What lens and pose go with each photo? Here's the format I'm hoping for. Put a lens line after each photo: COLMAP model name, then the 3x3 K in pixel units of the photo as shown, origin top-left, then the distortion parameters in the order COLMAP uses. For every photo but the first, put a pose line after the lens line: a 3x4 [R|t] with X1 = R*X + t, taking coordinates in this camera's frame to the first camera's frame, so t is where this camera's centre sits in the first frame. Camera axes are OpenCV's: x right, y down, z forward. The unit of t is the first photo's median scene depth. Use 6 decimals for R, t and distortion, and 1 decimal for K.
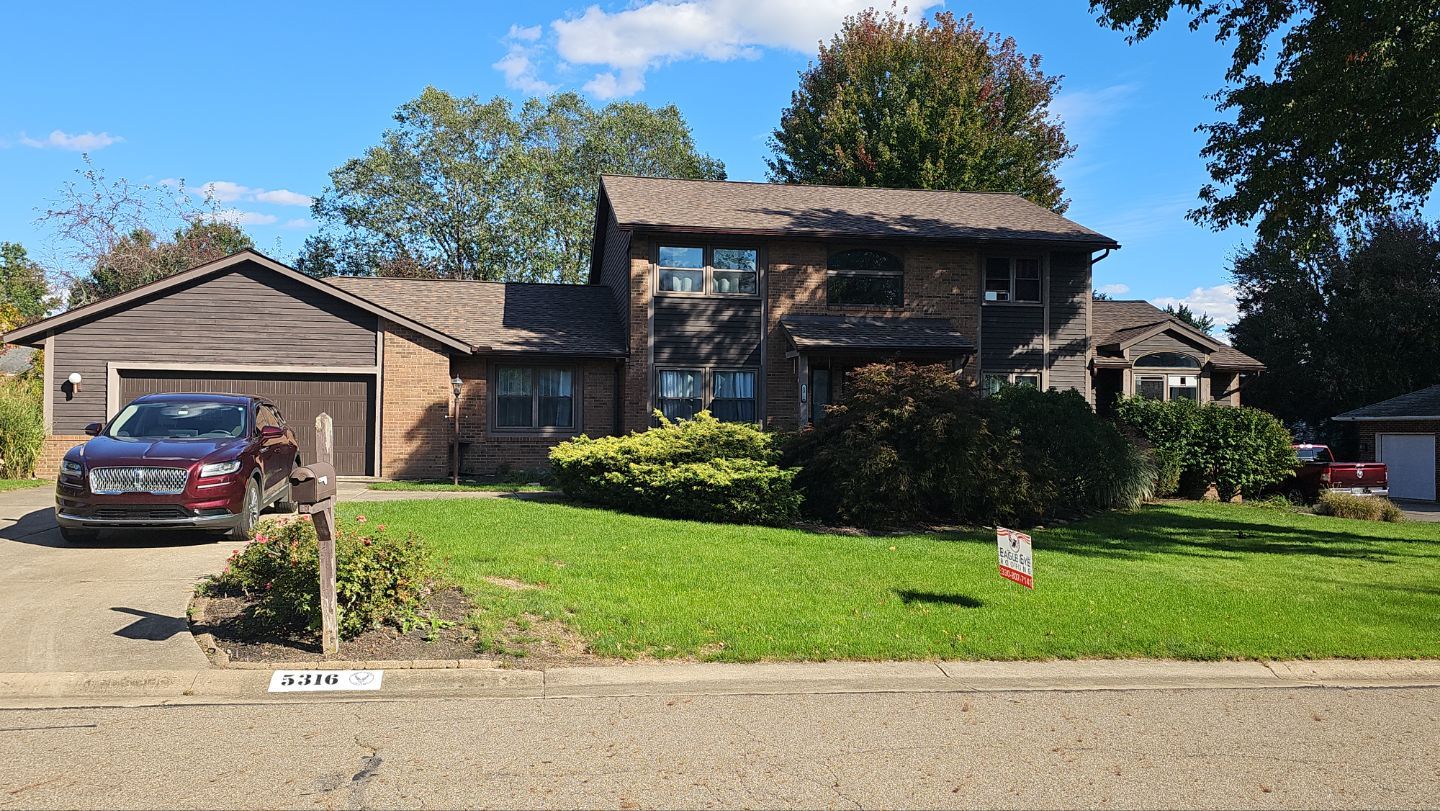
lens RADIAL K [[1136.1, 0, 706.4], [0, 1136.1, 410.1], [0, 0, 1]] dist [0.046721, -0.007093]
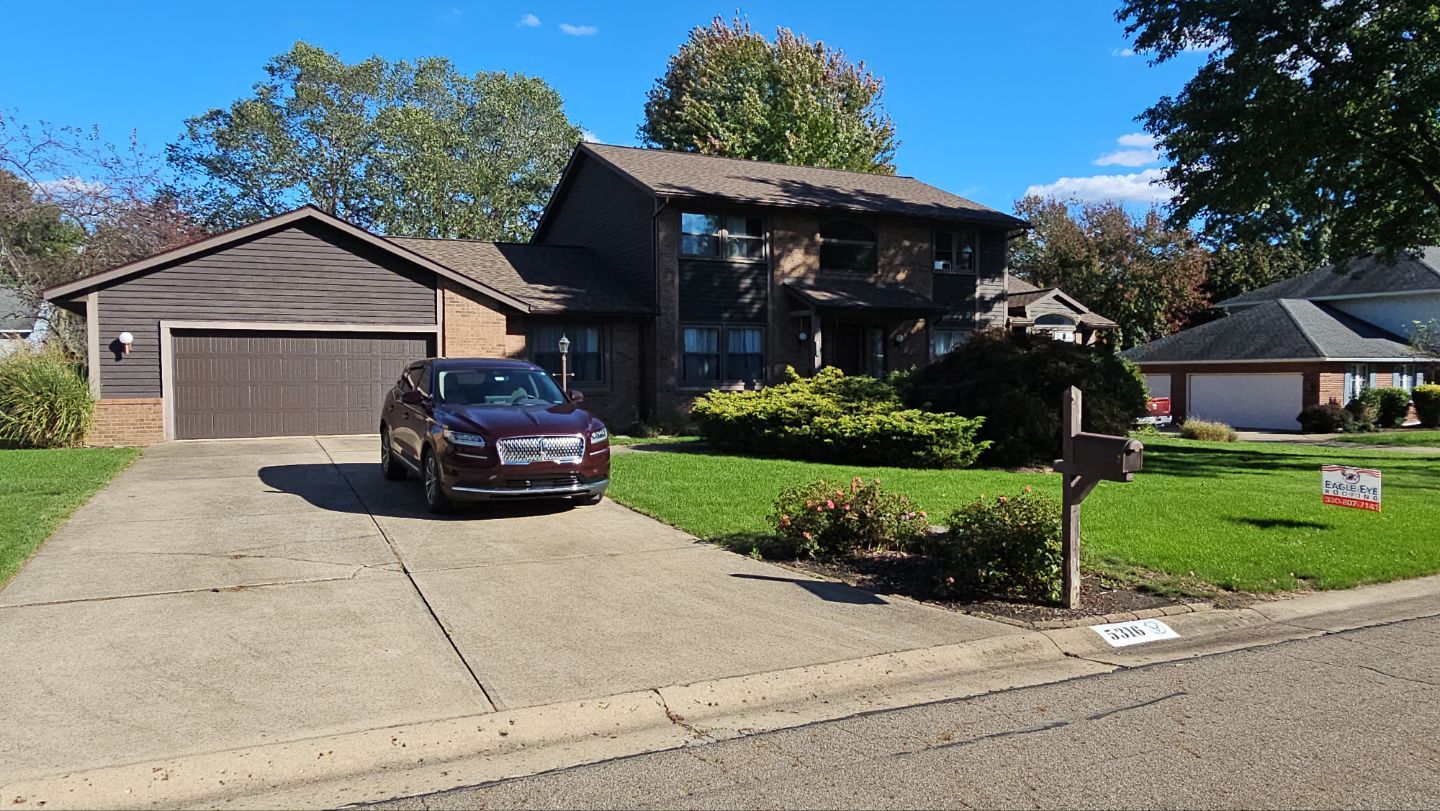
lens RADIAL K [[1007.2, 0, 720.0], [0, 1007.2, 405.5], [0, 0, 1]] dist [-0.004917, 0.005617]
pose [[0.954730, -0.022749, 0.296602, -0.288233], [0.008114, 0.998692, 0.050481, -0.009065], [-0.297362, -0.045789, 0.953666, 0.063589]]
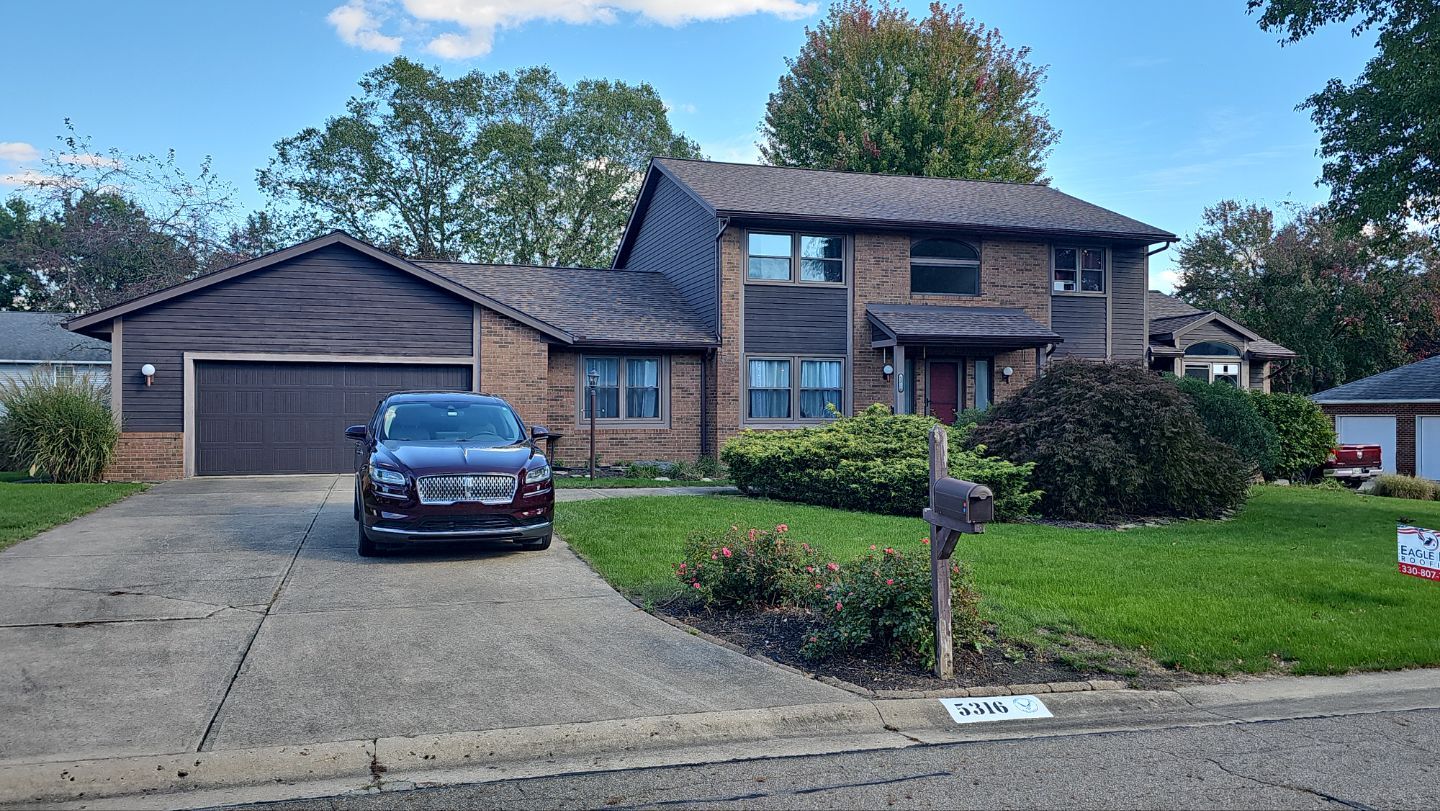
lens RADIAL K [[1138.4, 0, 720.0], [0, 1138.4, 405.5], [0, 0, 1]] dist [0.081396, -0.092986]
pose [[0.989688, -0.006291, 0.143104, -0.202453], [0.004438, 0.999902, 0.013263, -0.008545], [-0.143173, -0.012491, 0.989619, 0.028198]]
